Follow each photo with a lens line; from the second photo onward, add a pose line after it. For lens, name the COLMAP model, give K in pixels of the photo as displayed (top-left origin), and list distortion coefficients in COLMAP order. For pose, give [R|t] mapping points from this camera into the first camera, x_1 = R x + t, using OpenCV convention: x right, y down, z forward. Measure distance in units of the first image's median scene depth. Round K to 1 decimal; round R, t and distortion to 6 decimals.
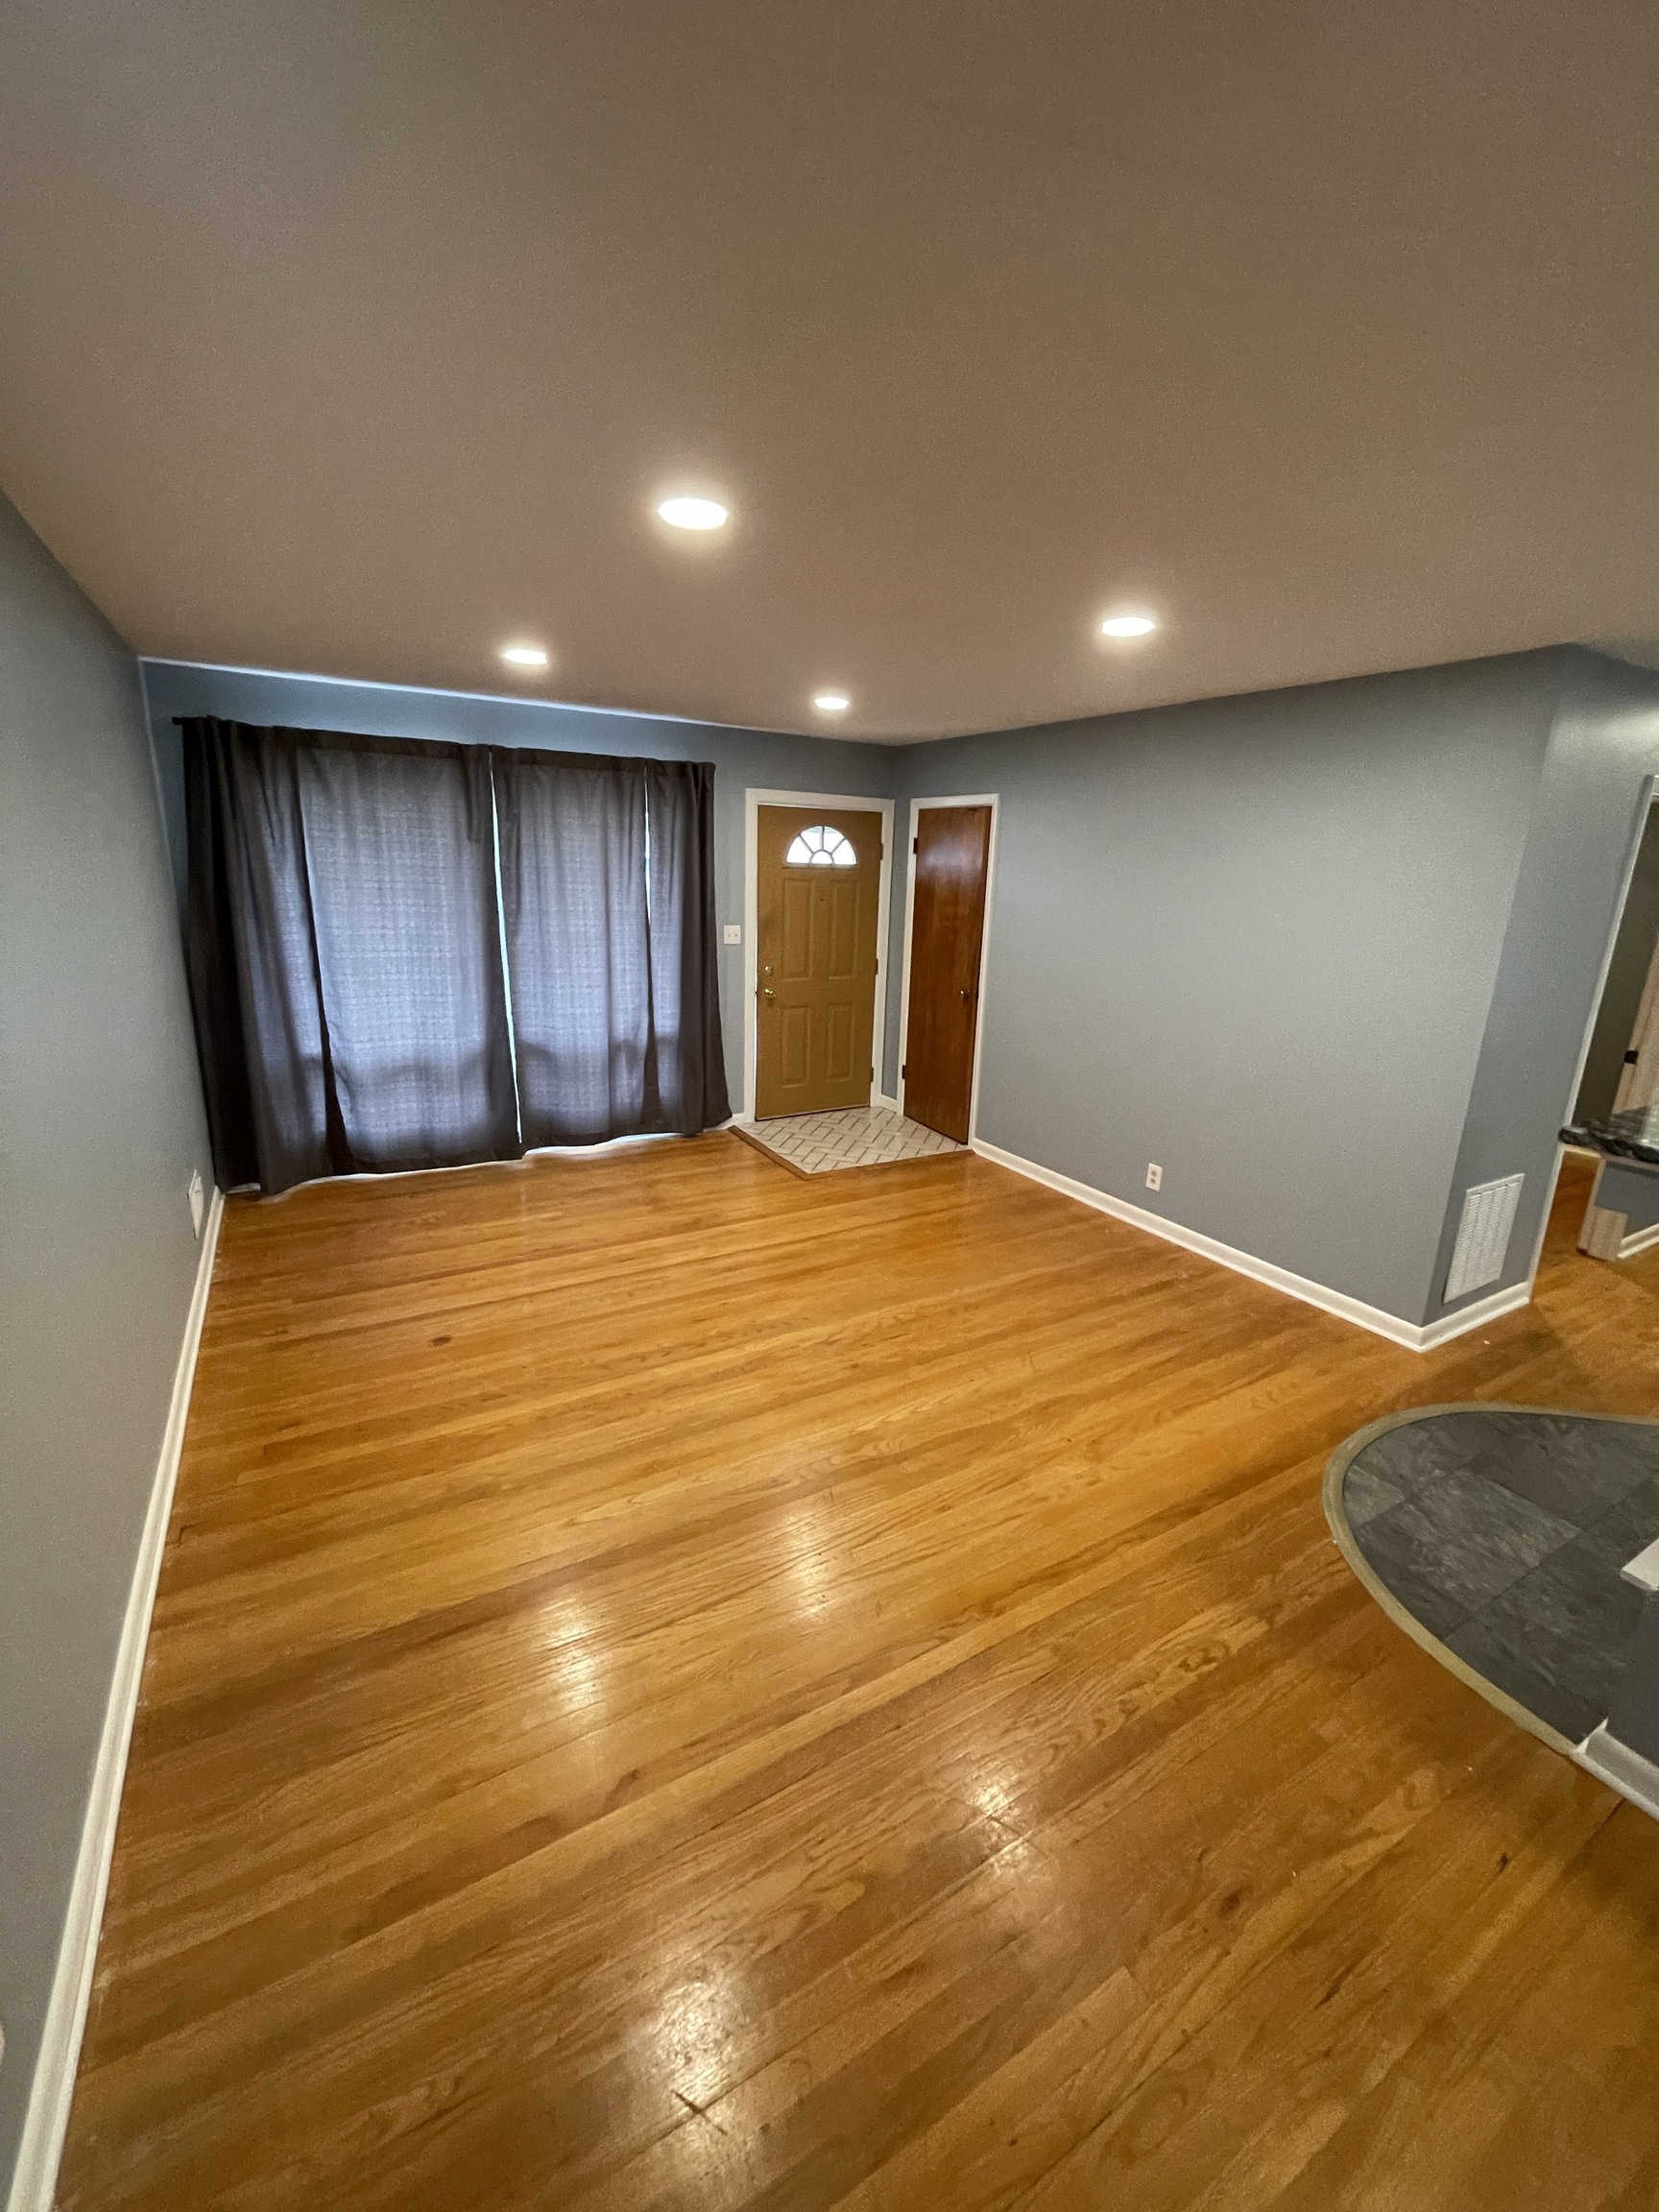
lens RADIAL K [[898.0, 0, 835.7], [0, 898.0, 1101.4], [0, 0, 1]] dist [-0.008103, 0.002672]
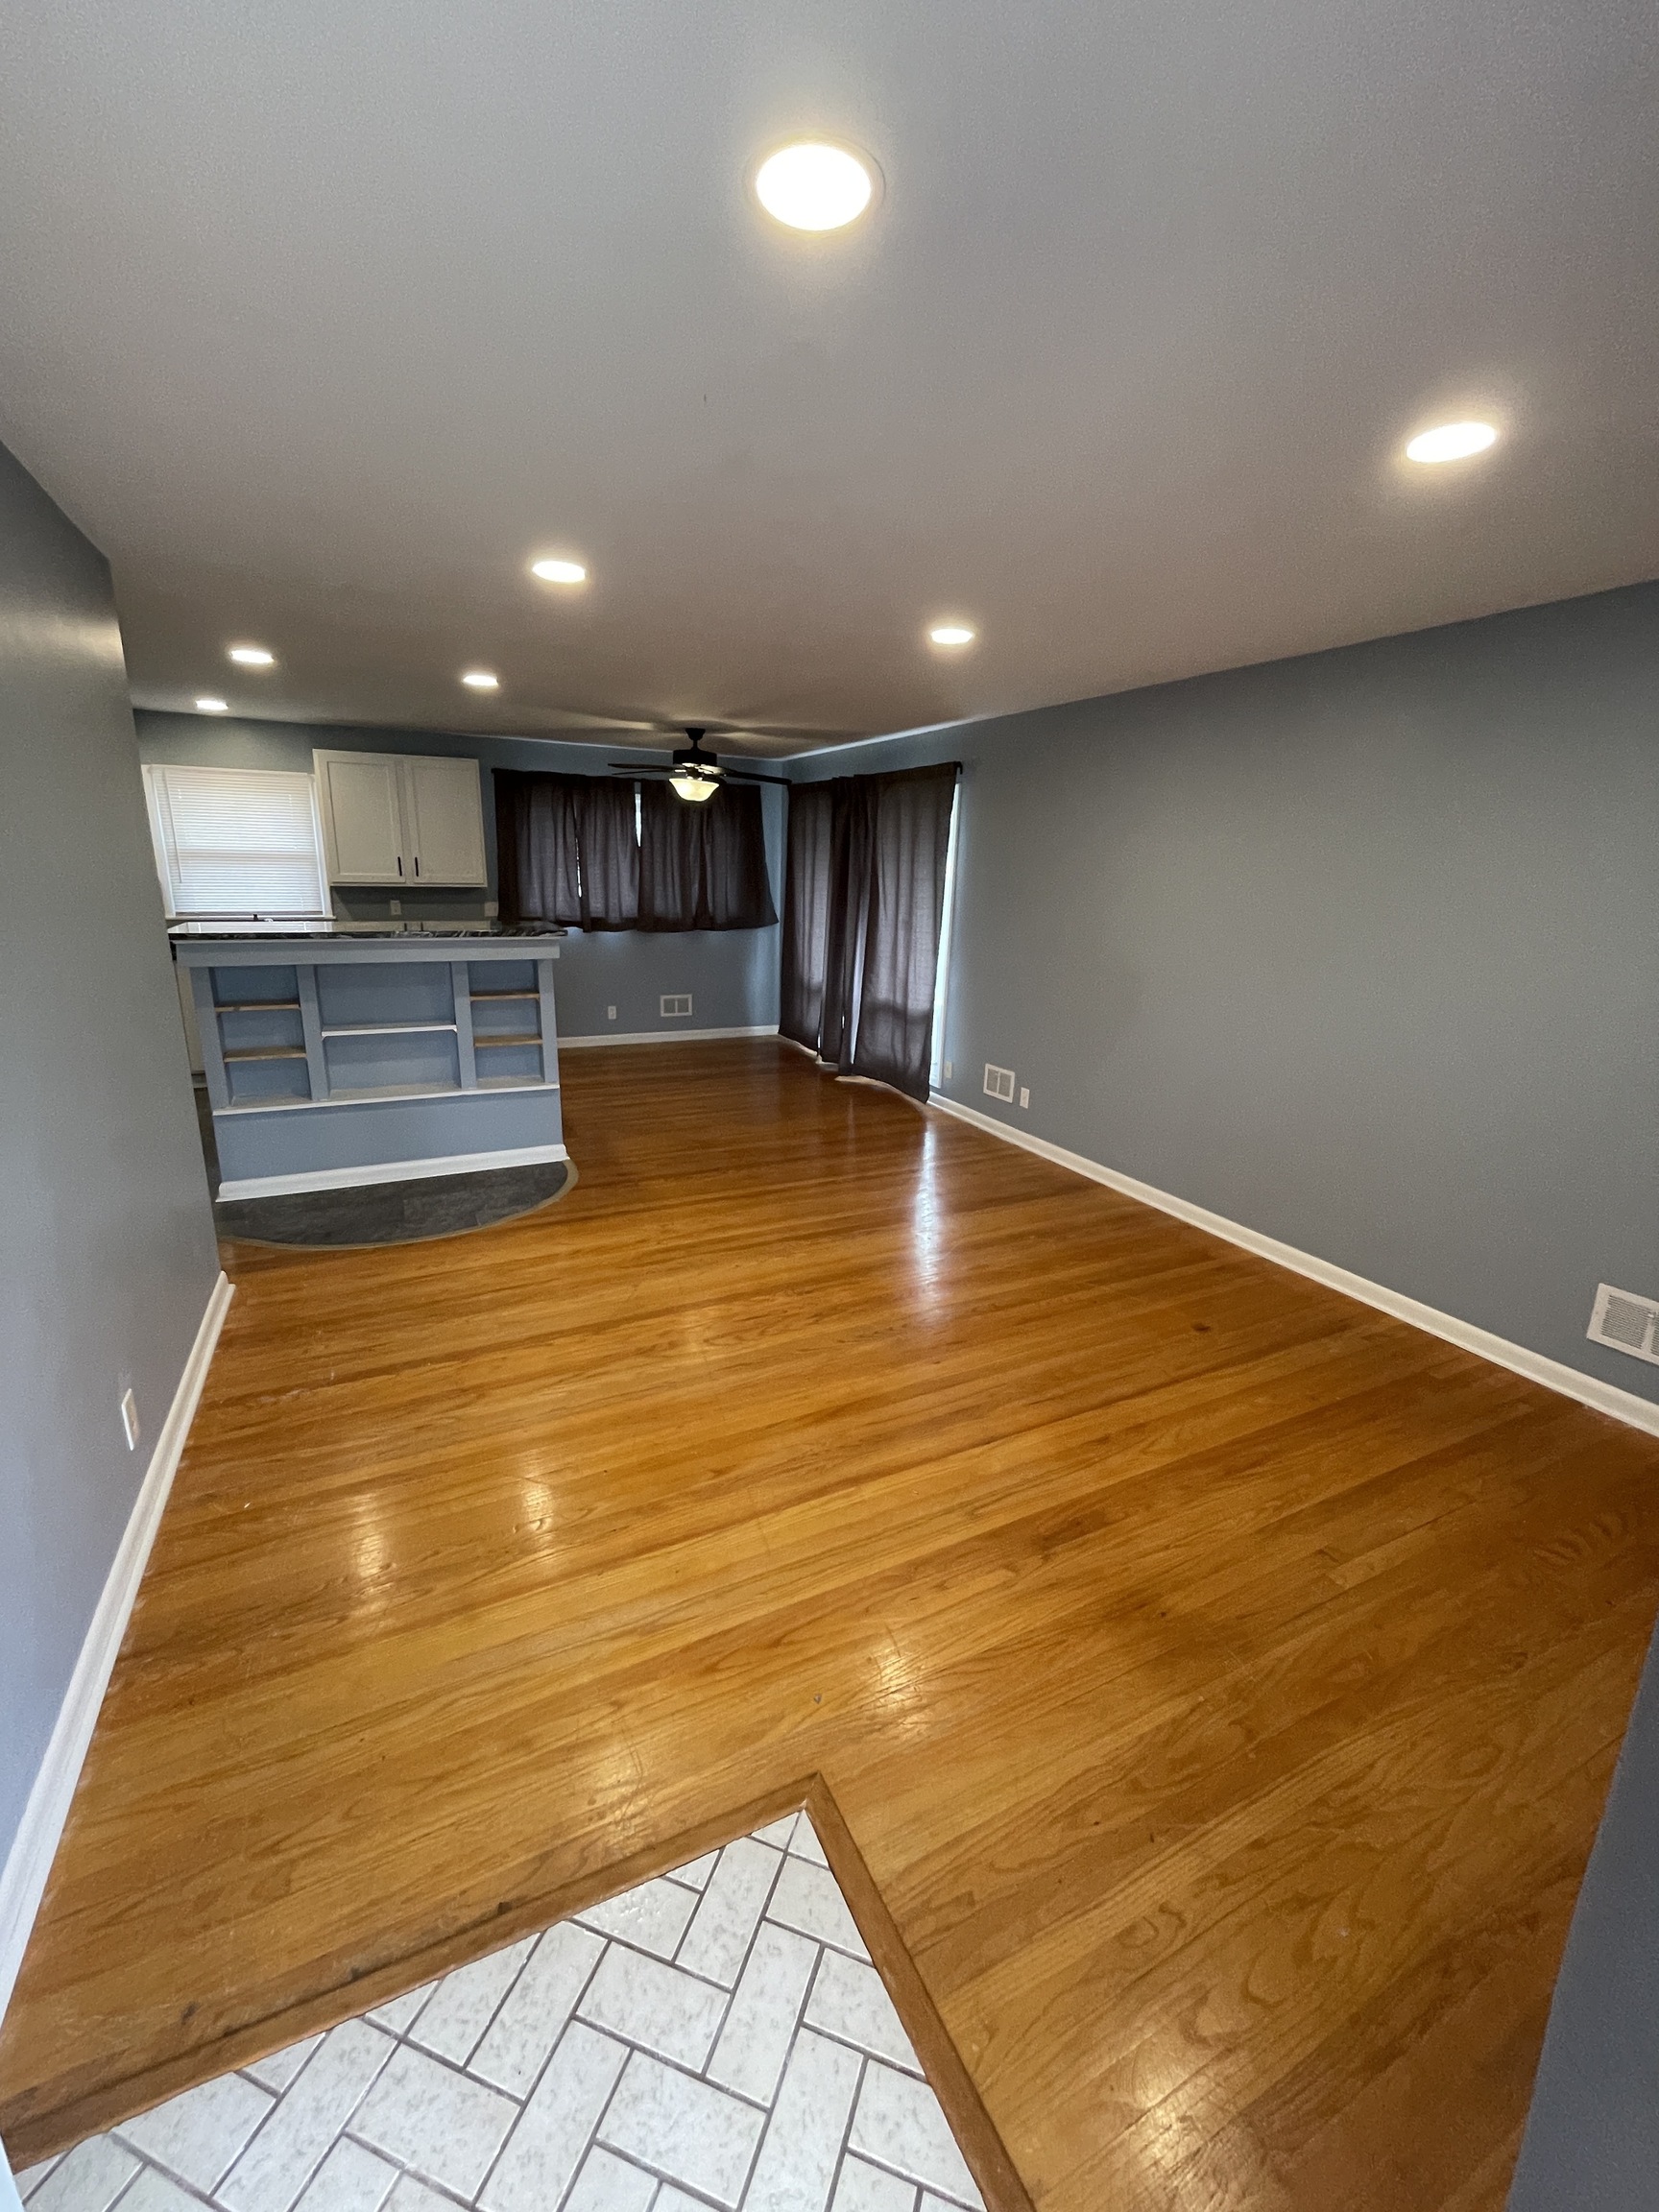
lens RADIAL K [[898.0, 0, 835.2], [0, 898.0, 1105.9], [0, 0, 1]] dist [-0.008103, 0.002672]
pose [[-0.995811, -0.074873, 0.052477, -0.041403], [-0.038381, 0.863247, 0.503321, -0.303025], [-0.082986, 0.499199, -0.862504, 1.205288]]
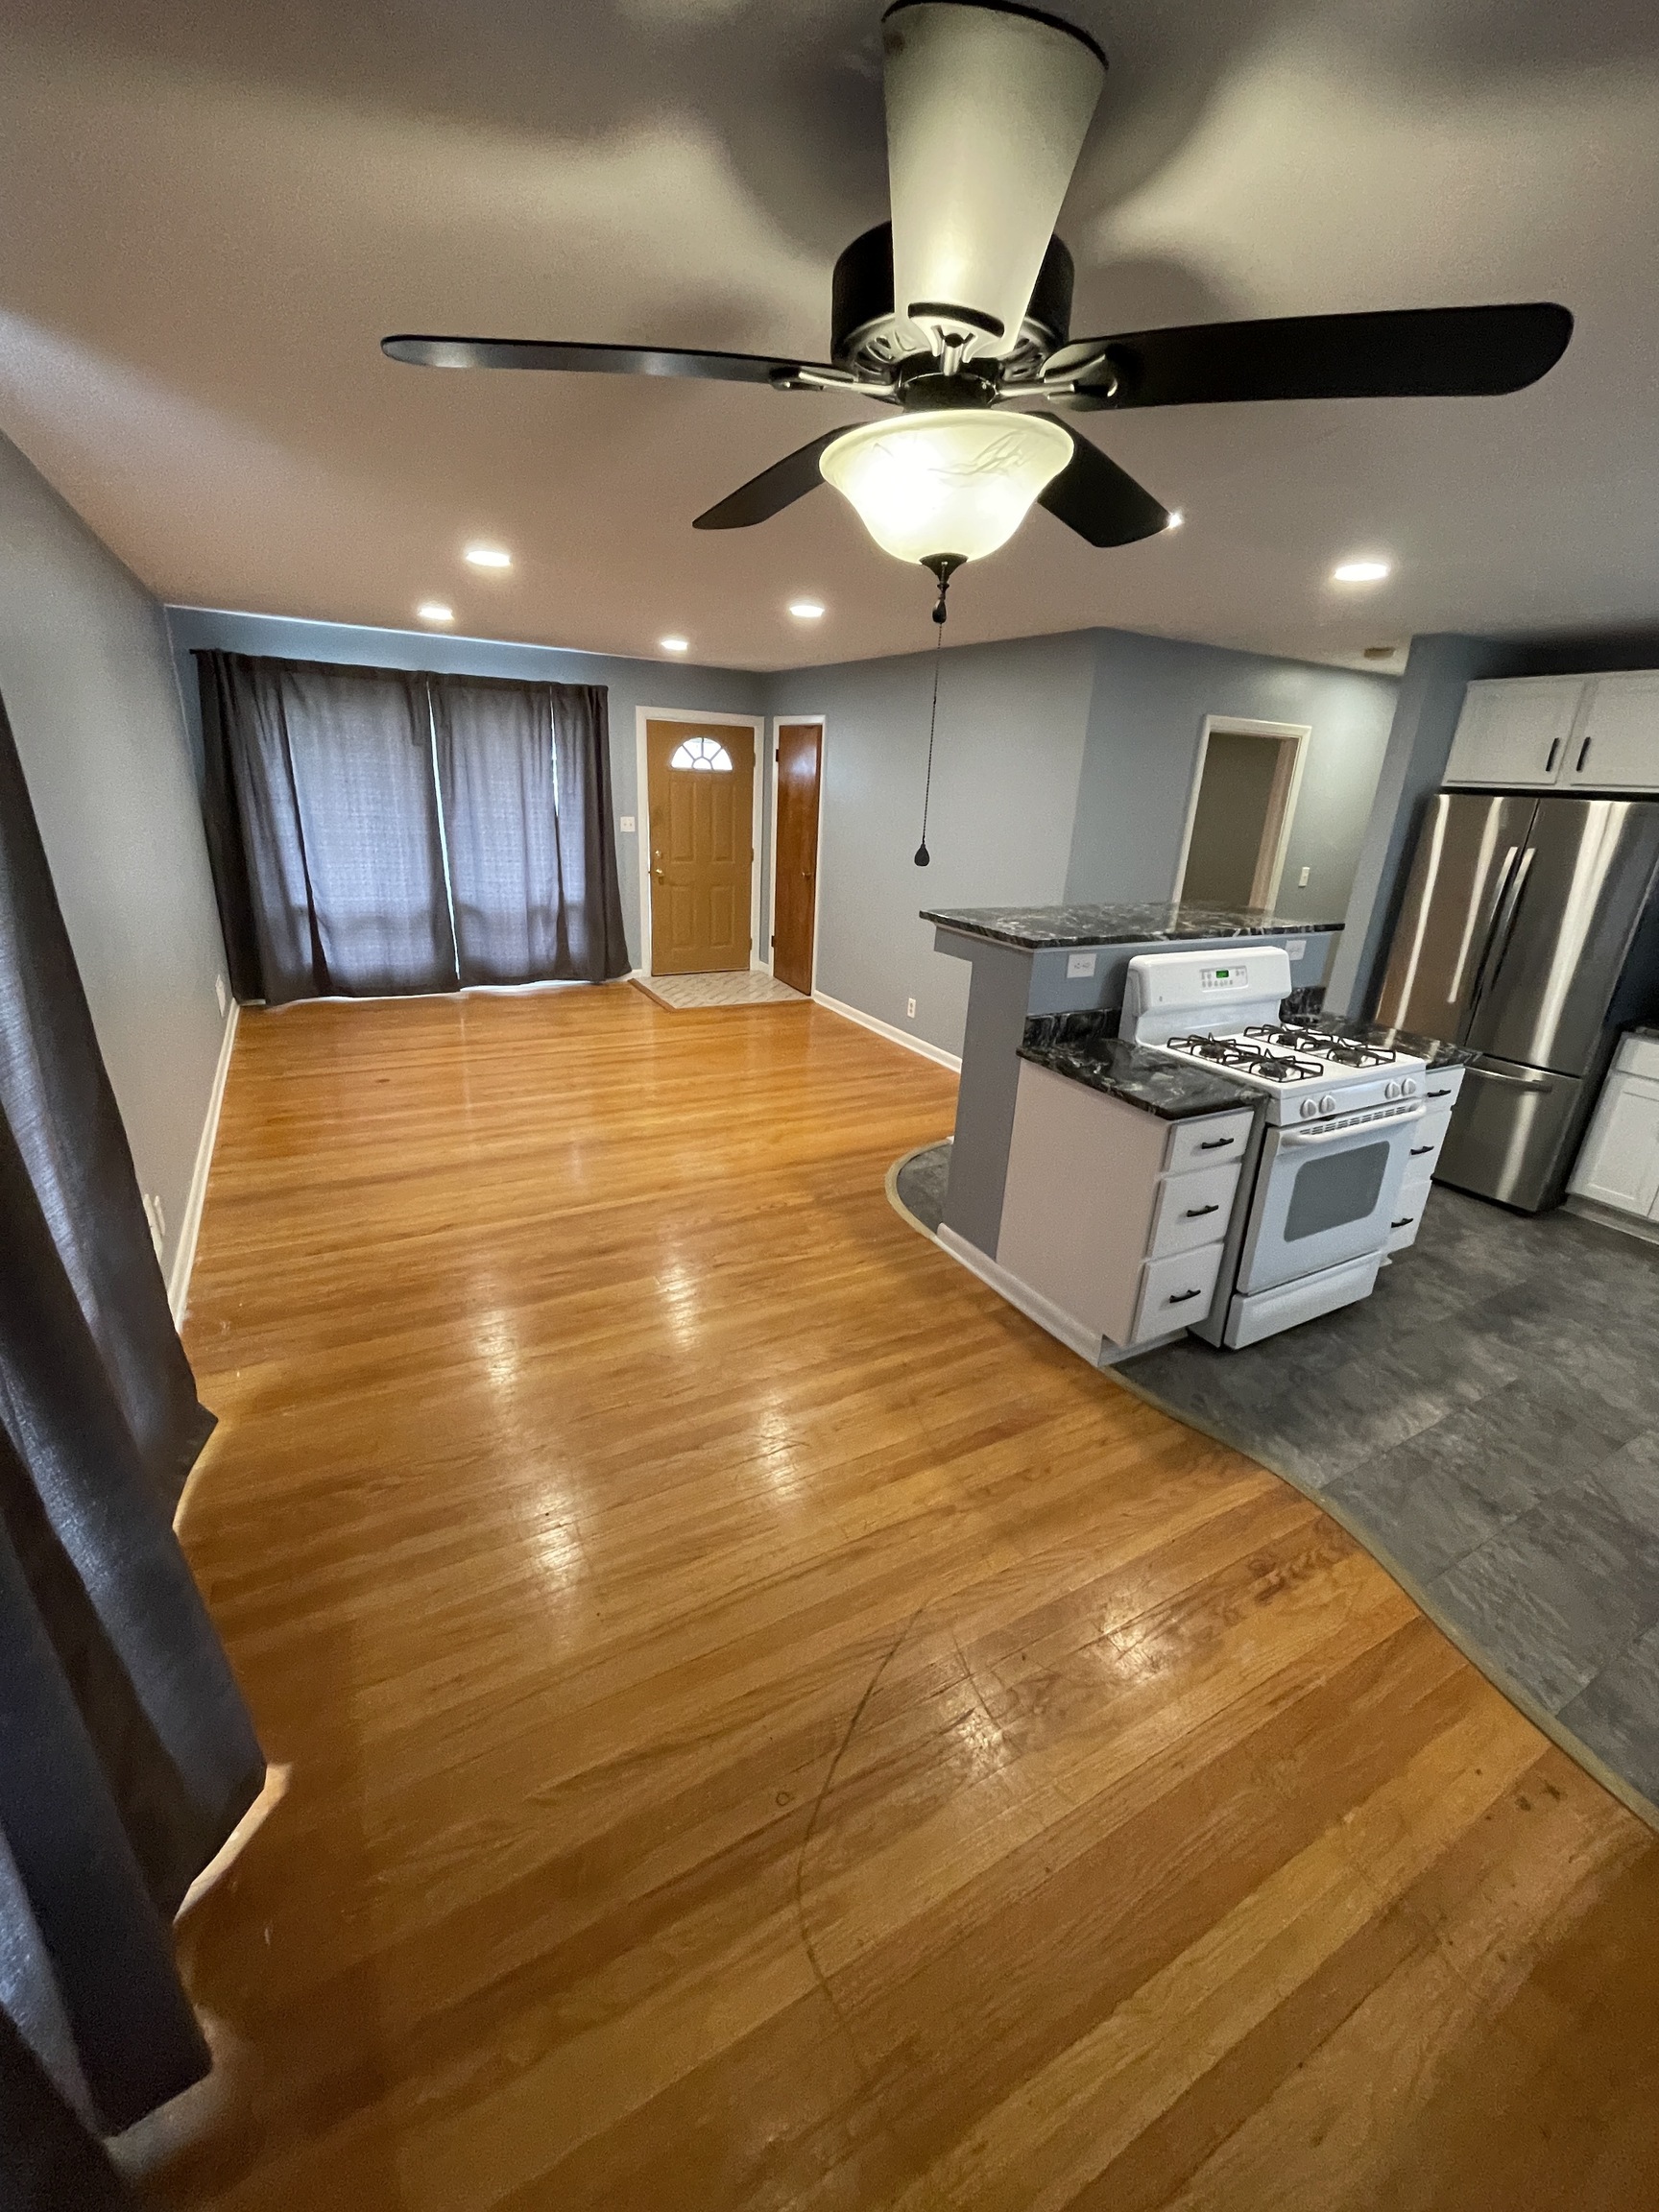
lens RADIAL K [[898.0, 0, 833.0], [0, 898.0, 1101.8], [0, 0, 1]] dist [-0.008103, 0.002672]
pose [[0.999642, 0.024419, -0.010977, 0.233376], [-0.023324, 0.995599, 0.090770, 0.097681], [0.013145, -0.090482, 0.995811, -0.350037]]
